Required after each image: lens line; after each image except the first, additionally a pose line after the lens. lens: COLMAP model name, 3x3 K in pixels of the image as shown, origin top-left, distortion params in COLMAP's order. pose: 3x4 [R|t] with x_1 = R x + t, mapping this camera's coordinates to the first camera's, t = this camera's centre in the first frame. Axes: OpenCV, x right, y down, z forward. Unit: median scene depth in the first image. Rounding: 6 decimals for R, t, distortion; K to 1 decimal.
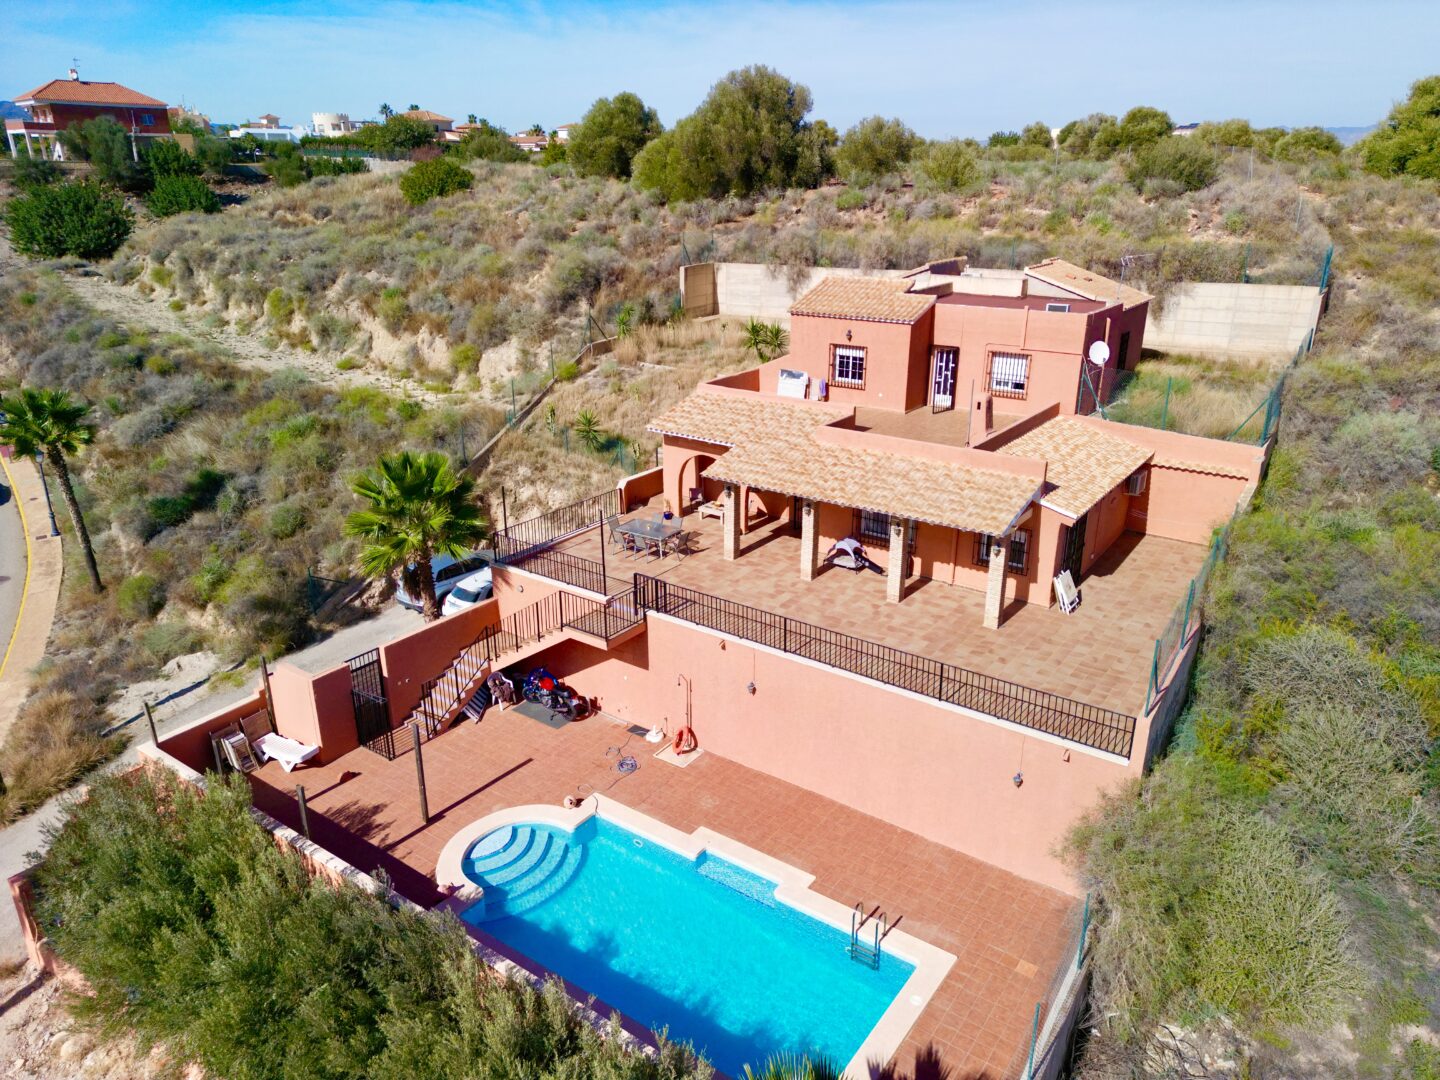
lens RADIAL K [[1005.5, 0, 720.0], [0, 1005.5, 540.0], [0, 0, 1]] dist [0.098033, -0.106994]
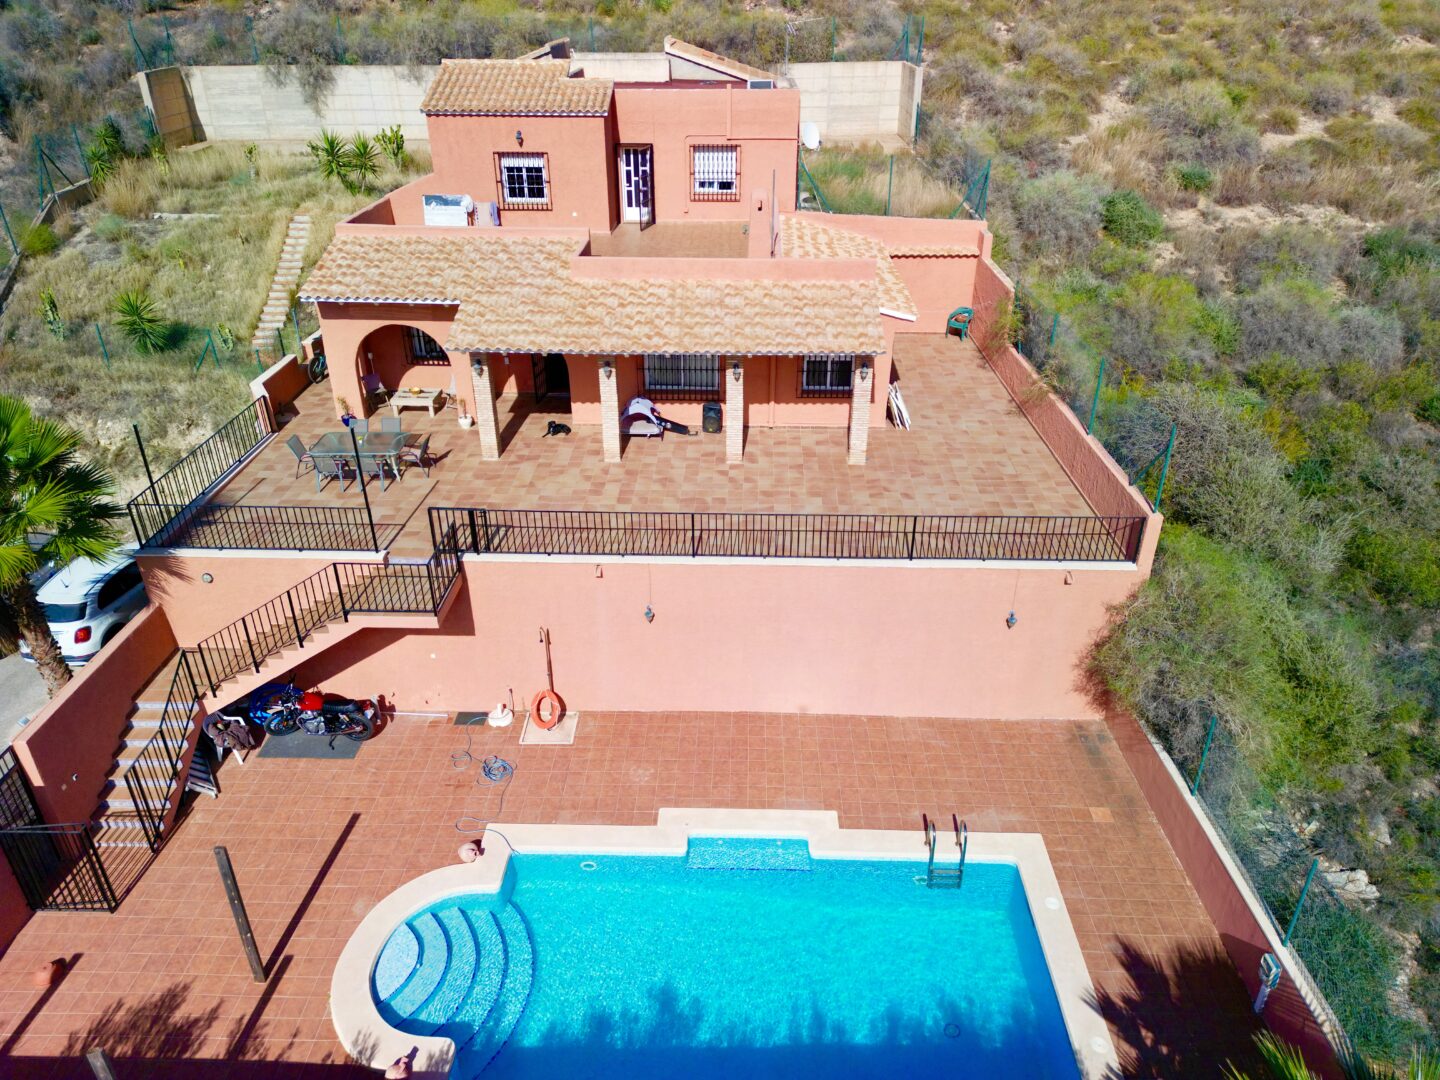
lens RADIAL K [[1005.1, 0, 720.1], [0, 1005.1, 541.2], [0, 0, 1]] dist [0.087318, -0.082776]
pose [[0.830468, -0.269767, 0.487391, -0.200296], [0.194881, 0.960329, 0.199475, -0.033470], [-0.521867, -0.070674, 0.850094, 0.240104]]
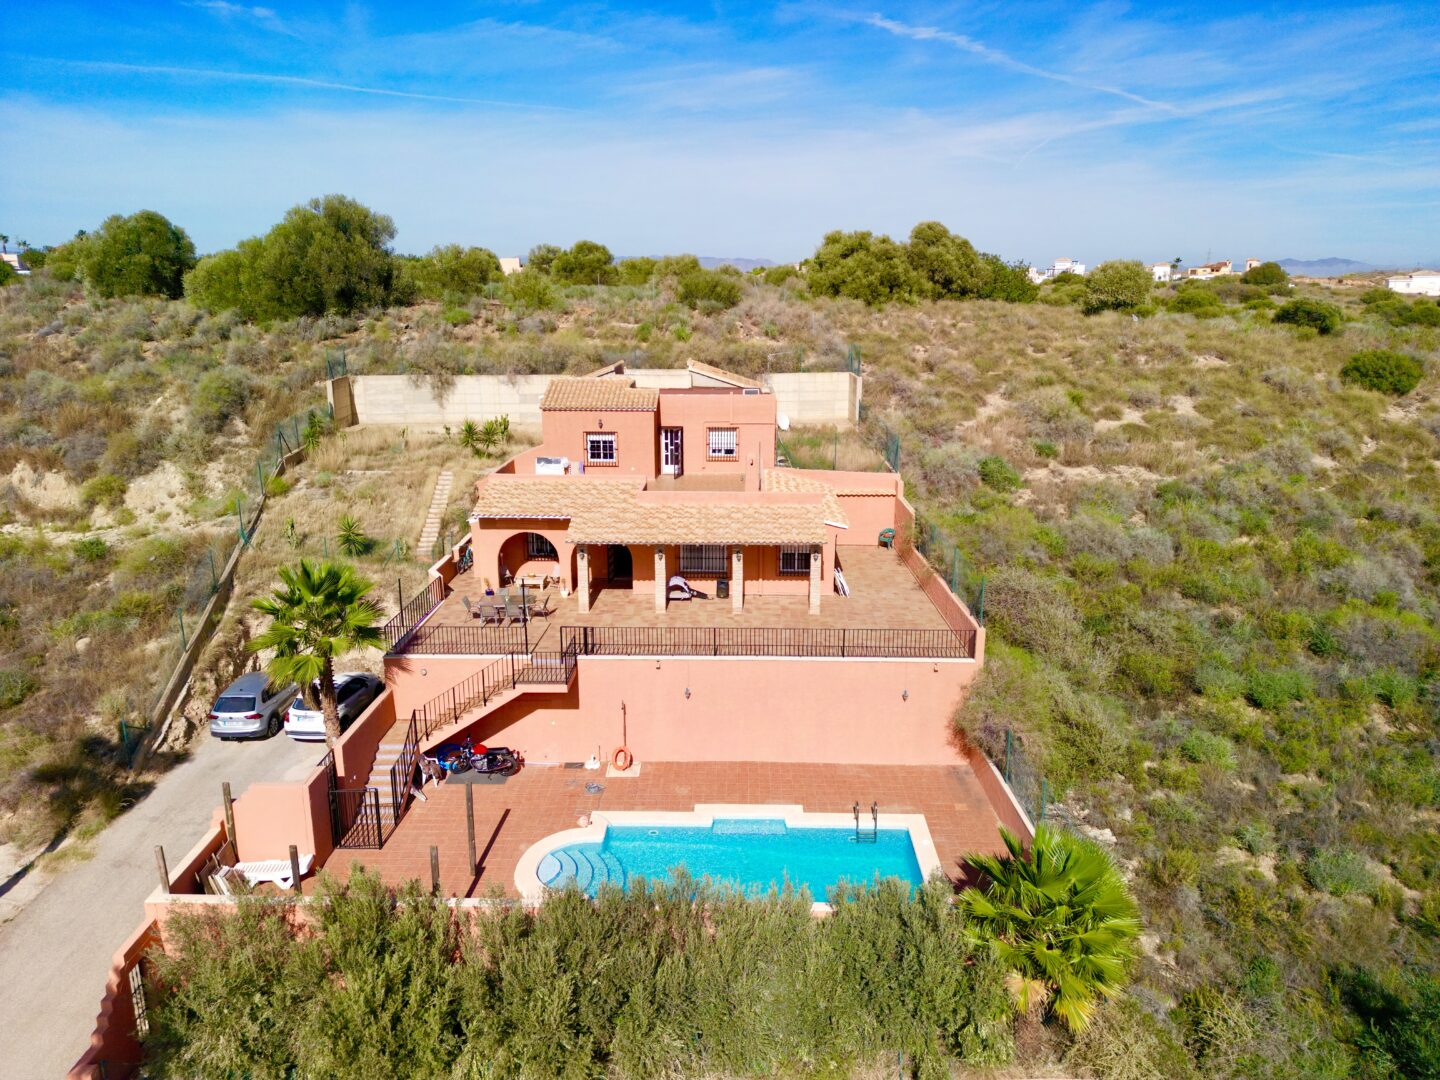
lens RADIAL K [[1005.5, 0, 720.0], [0, 1005.5, 540.0], [0, 0, 1]] dist [0.098033, -0.106994]
pose [[0.826889, -0.138628, 0.545011, -0.425622], [0.195225, 0.979631, -0.047018, 0.019563], [-0.527392, 0.145278, 0.837109, -0.069308]]
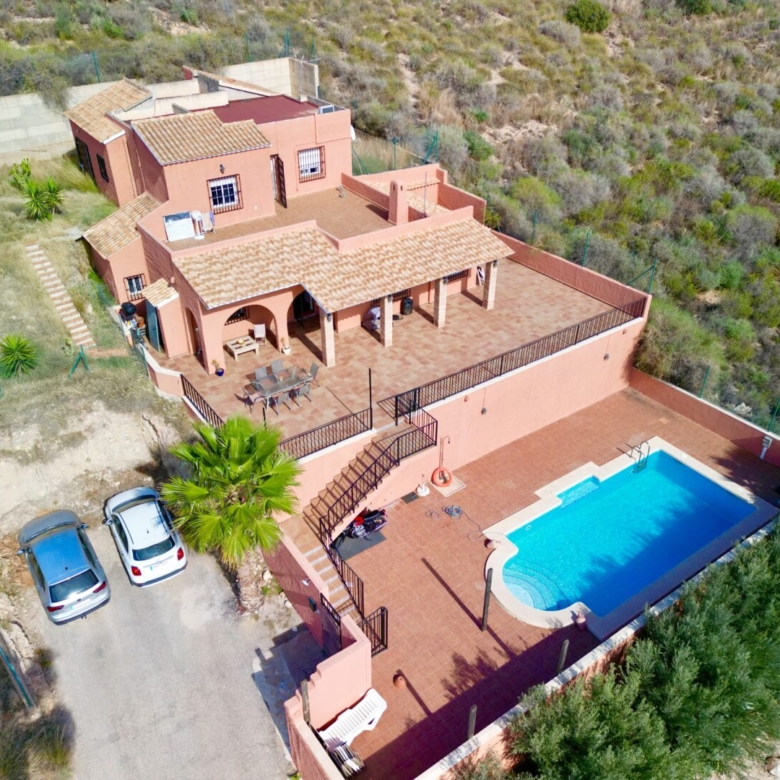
lens RADIAL K [[726.2, 0, 390.0], [0, 726.2, 390.0], [0, 0, 1]] dist [0.082815, -0.073263]
pose [[0.327101, -0.528290, 0.783527, -0.617307], [0.326907, 0.841205, 0.430704, -0.286646], [-0.886644, 0.115257, 0.447861, 0.455468]]
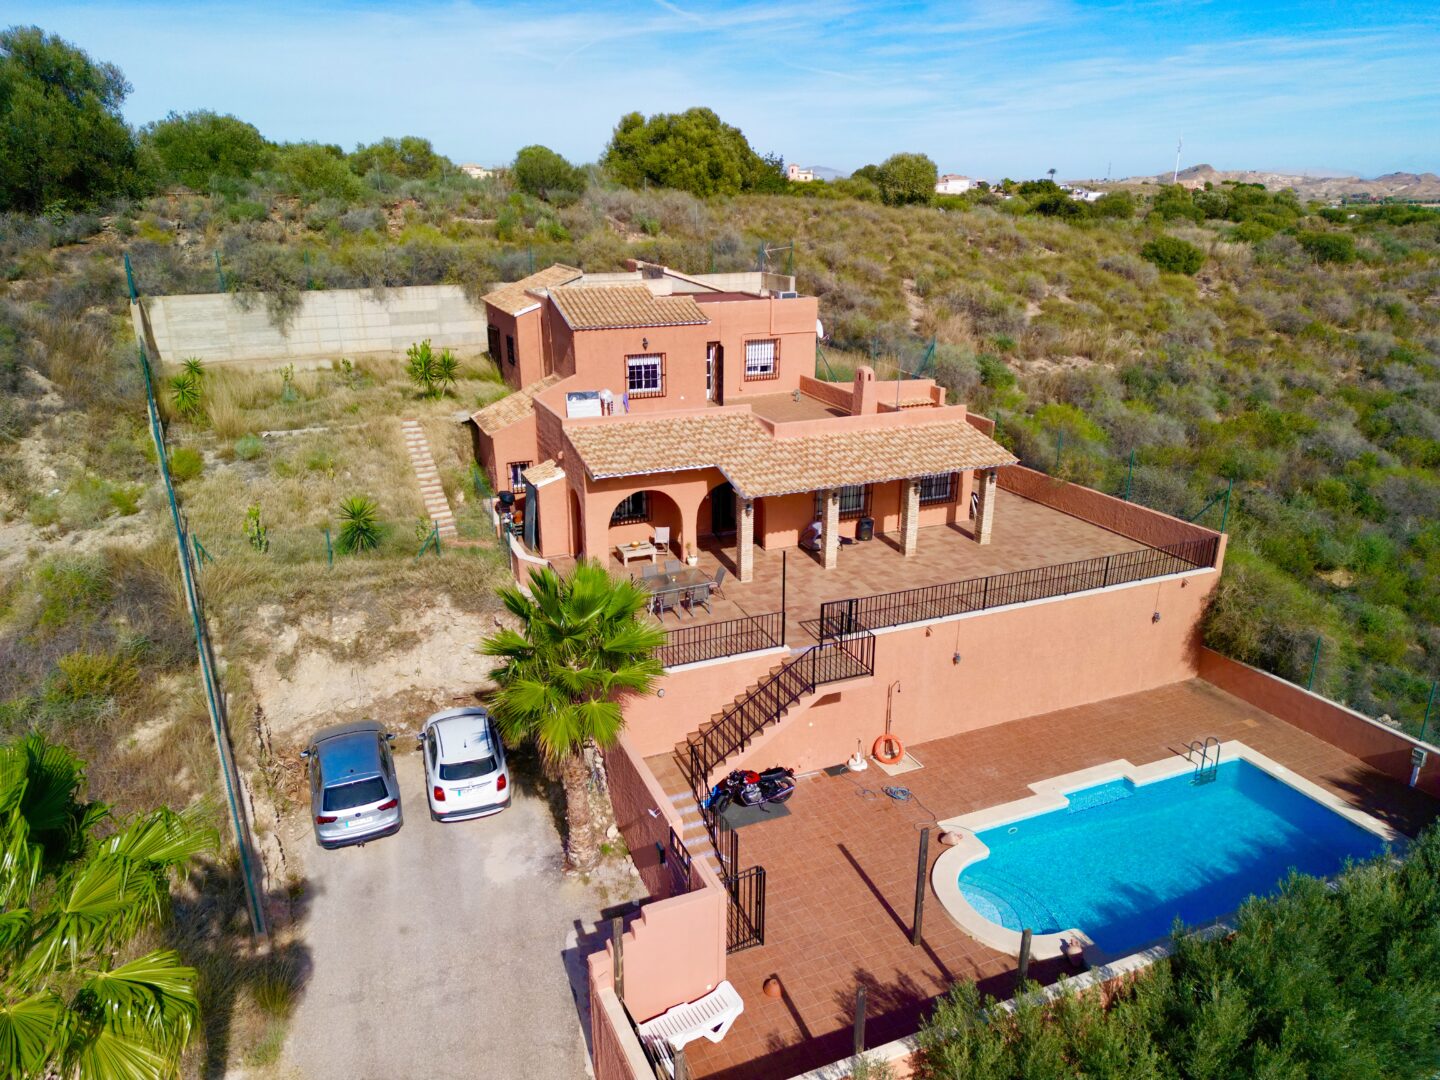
lens RADIAL K [[1005.1, 0, 720.1], [0, 1005.1, 541.2], [0, 0, 1]] dist [0.087318, -0.082776]
pose [[0.513435, -0.283130, 0.810075, -0.658143], [0.295559, 0.944589, 0.142815, -0.137859], [-0.805624, 0.166099, 0.568667, 0.417917]]
